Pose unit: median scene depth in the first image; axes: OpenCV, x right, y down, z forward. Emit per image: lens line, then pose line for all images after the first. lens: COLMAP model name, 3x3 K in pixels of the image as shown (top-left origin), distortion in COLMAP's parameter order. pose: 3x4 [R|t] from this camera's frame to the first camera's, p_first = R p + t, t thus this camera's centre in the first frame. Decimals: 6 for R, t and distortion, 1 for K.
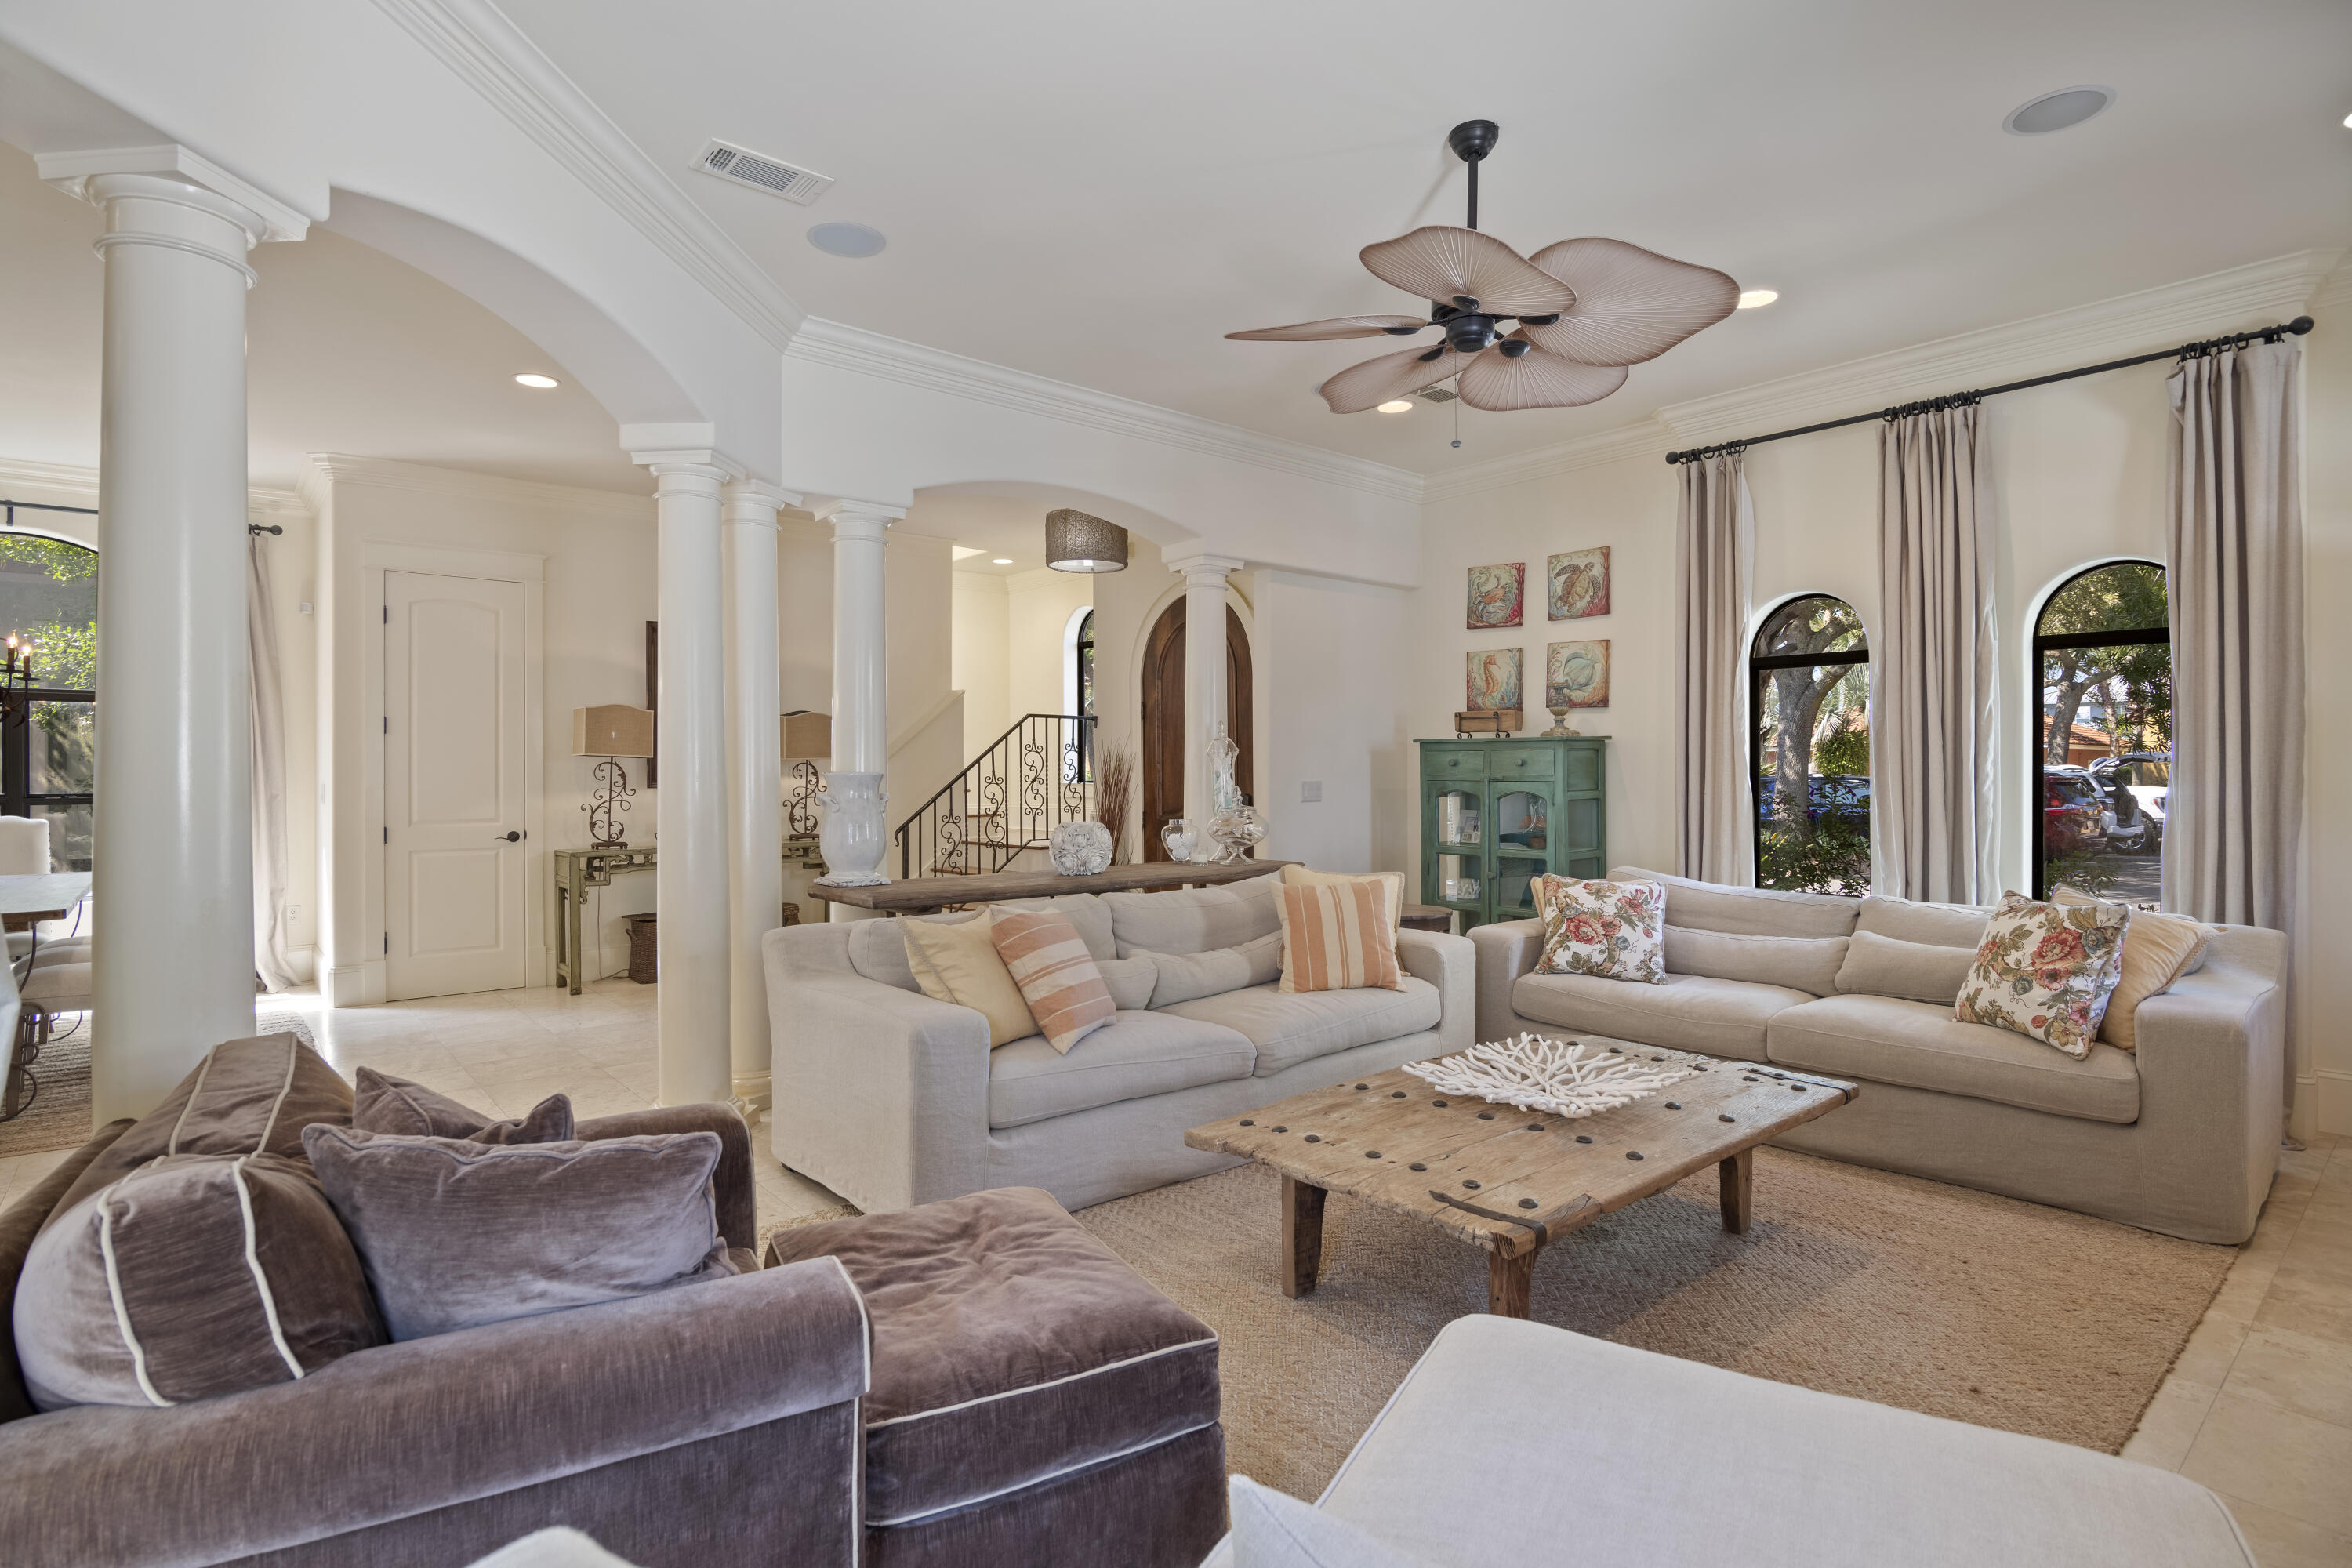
lens RADIAL K [[1164.8, 0, 1170.3], [0, 1164.8, 769.4], [0, 0, 1]] dist [-0.016440, -0.000557]
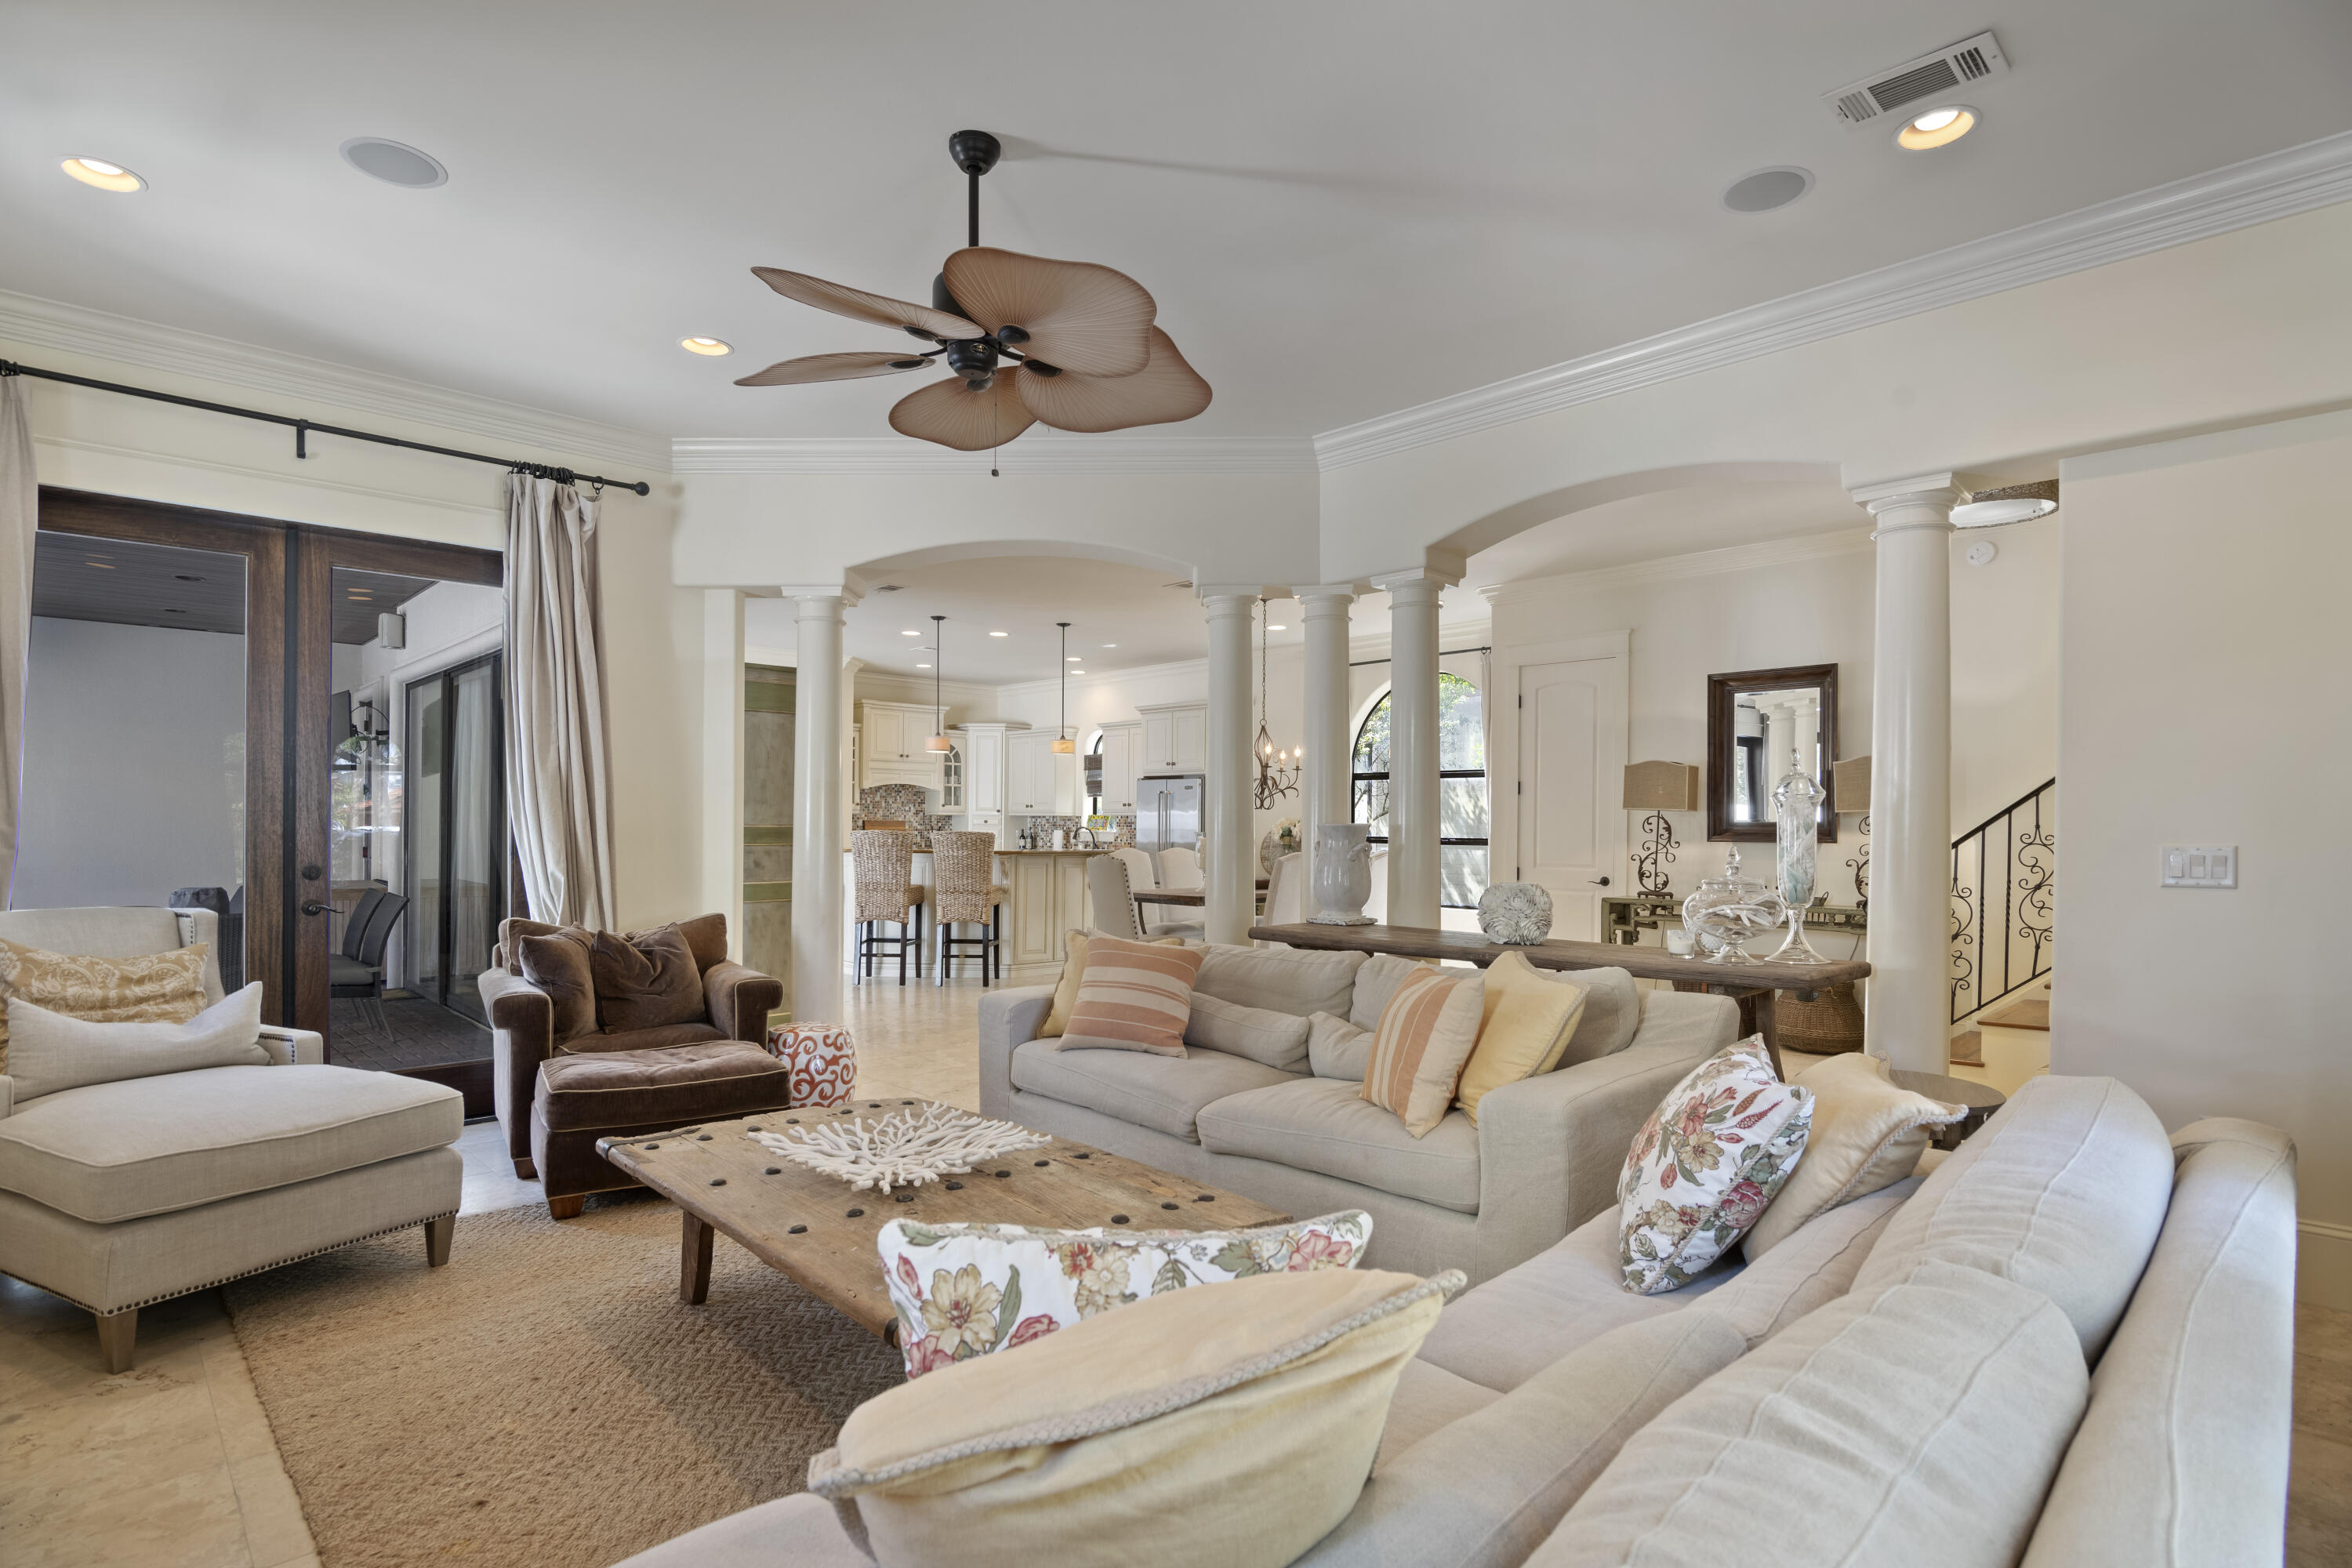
lens RADIAL K [[1172.5, 0, 1168.5], [0, 1172.5, 824.8], [0, 0, 1]] dist [-0.005846, -0.000899]
pose [[0.061515, 0.001866, -0.998104, 0.627366], [-0.002836, 0.999995, 0.001695, 0.001447], [0.998102, 0.002726, 0.061520, 0.564023]]
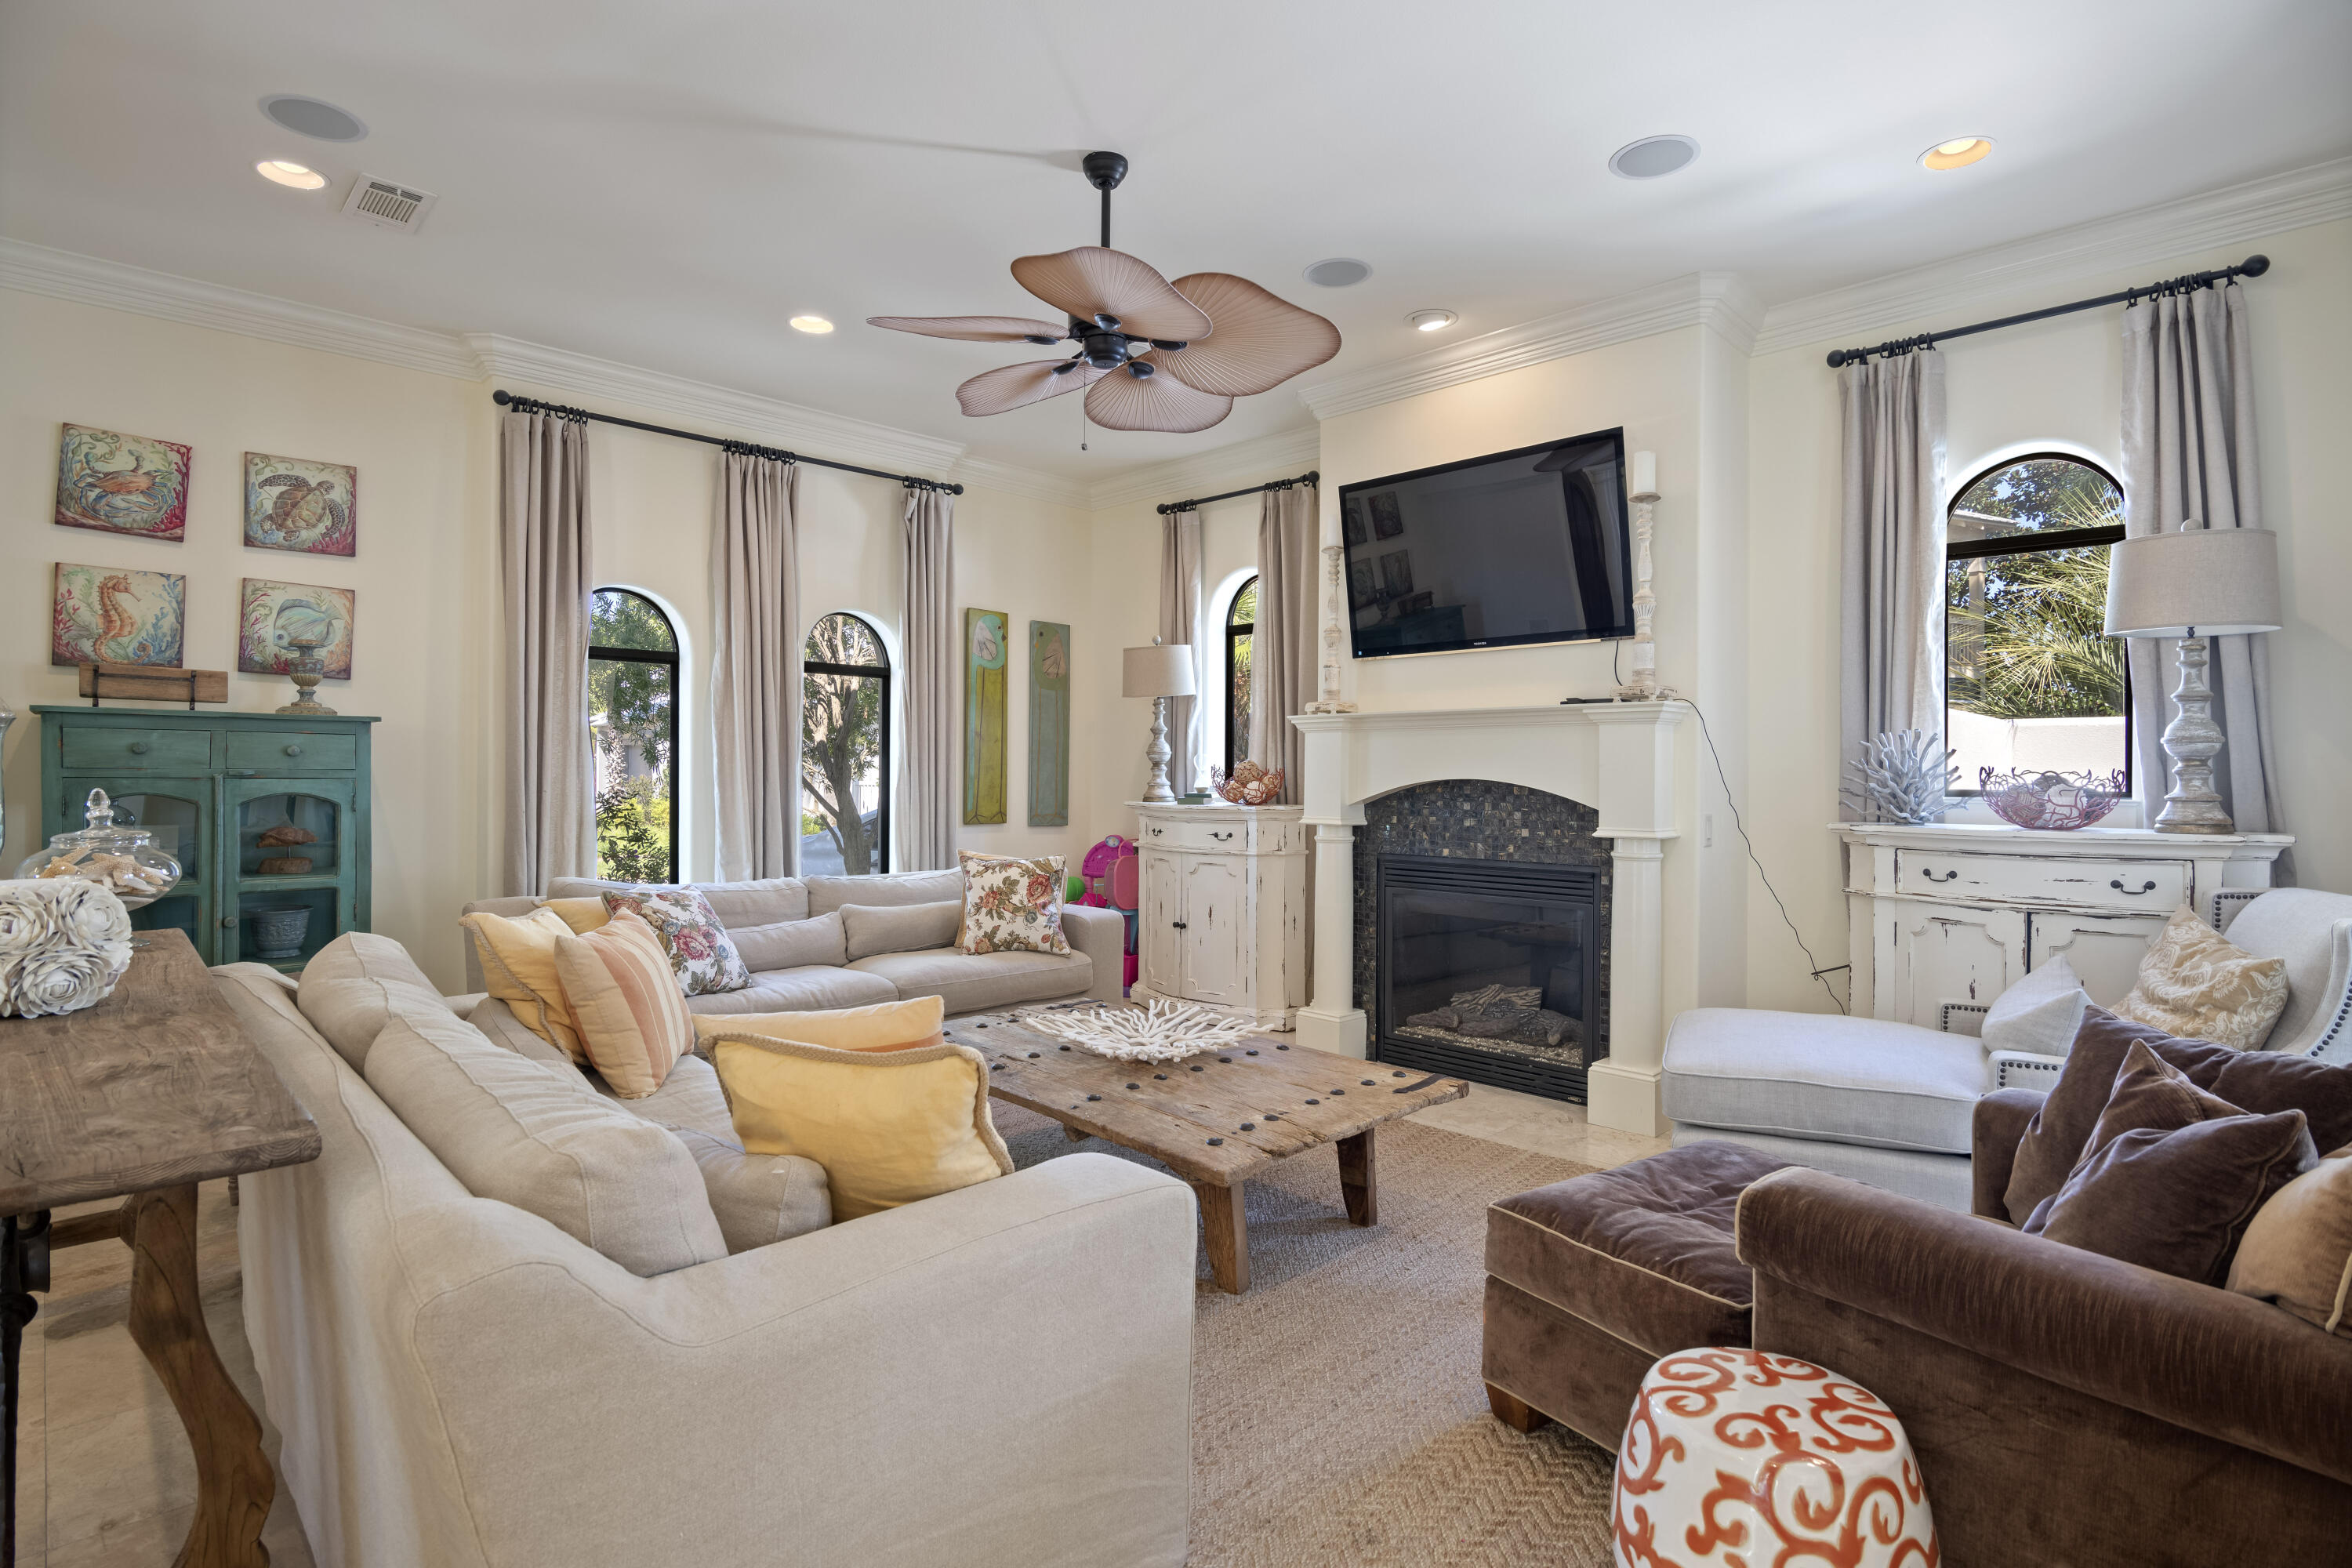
lens RADIAL K [[1164.8, 0, 1170.3], [0, 1164.8, 769.4], [0, 0, 1]] dist [-0.016440, -0.000557]
pose [[-0.072394, 0.002690, 0.997373, -0.408522], [-0.008224, 0.999961, -0.003294, 0.002856], [-0.997342, -0.008441, -0.072369, 0.518911]]
